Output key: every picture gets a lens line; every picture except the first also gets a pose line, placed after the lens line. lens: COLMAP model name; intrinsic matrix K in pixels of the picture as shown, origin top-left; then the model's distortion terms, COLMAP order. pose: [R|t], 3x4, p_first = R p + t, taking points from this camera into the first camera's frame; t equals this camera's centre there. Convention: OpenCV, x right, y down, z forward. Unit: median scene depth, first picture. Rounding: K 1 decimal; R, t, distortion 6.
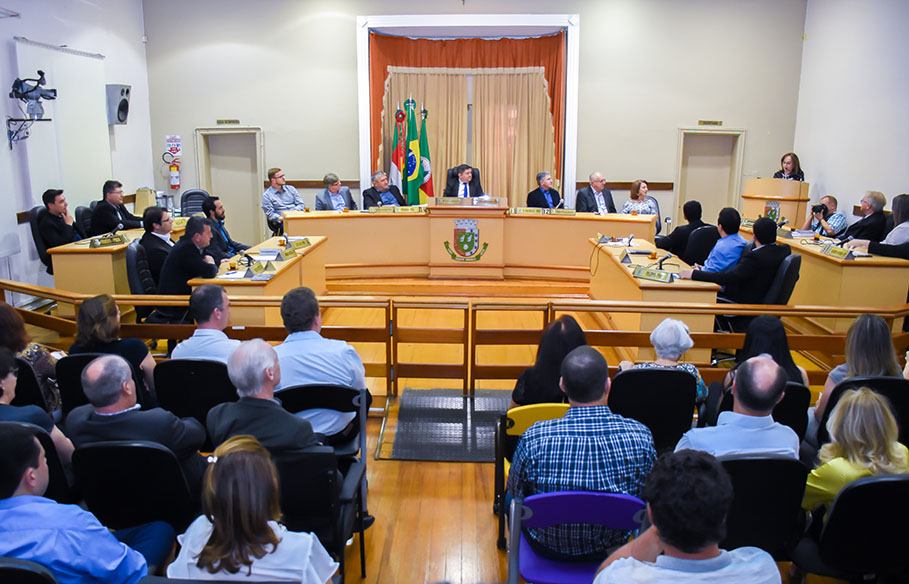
lens RADIAL K [[800.8, 0, 443.2], [0, 800.8, 323.5], [0, 0, 1]] dist [-0.101099, 0.010117]
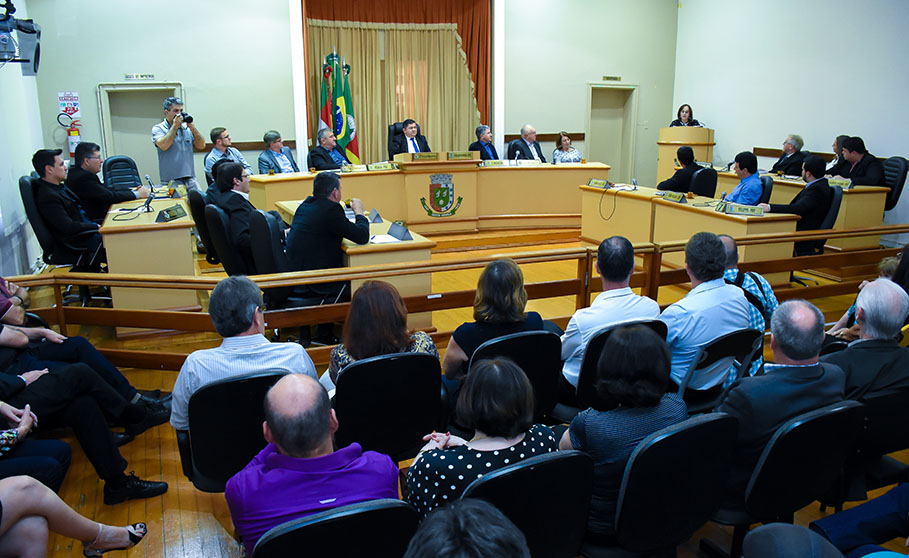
lens RADIAL K [[758.6, 0, 454.3], [0, 758.6, 301.5], [0, 0, 1]] dist [-0.097324, 0.034909]
pose [[0.908629, -0.111503, 0.402442, -0.316483], [0.101186, 0.993762, 0.046882, -0.014302], [-0.405160, -0.001876, 0.914244, 0.122209]]
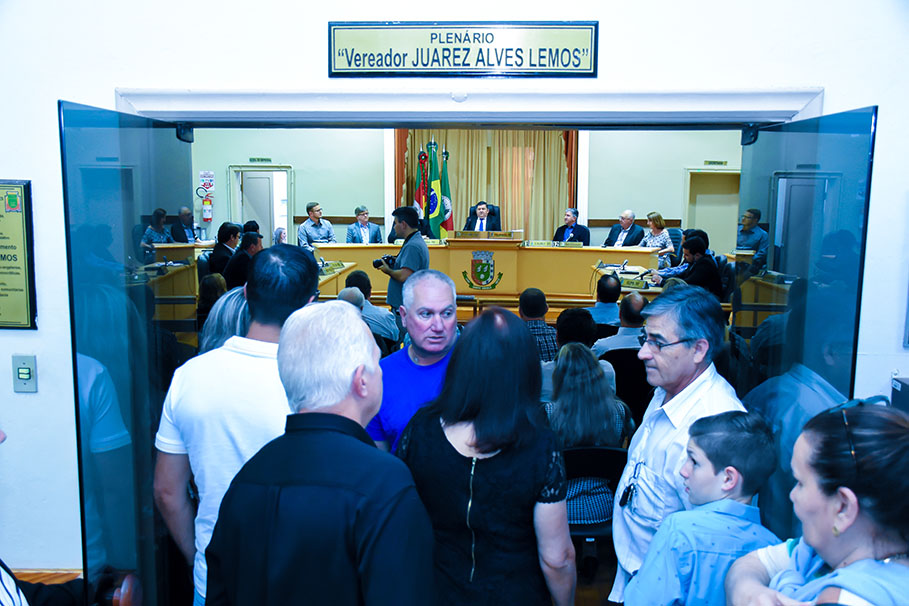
lens RADIAL K [[970.2, 0, 455.9], [0, 970.2, 304.5], [0, 0, 1]] dist [0.053741, 0.000000]
pose [[0.999876, 0.008692, -0.013156, 0.009258], [-0.010057, 0.994151, -0.107528, 0.076661], [0.012144, 0.107647, 0.994115, -0.279870]]
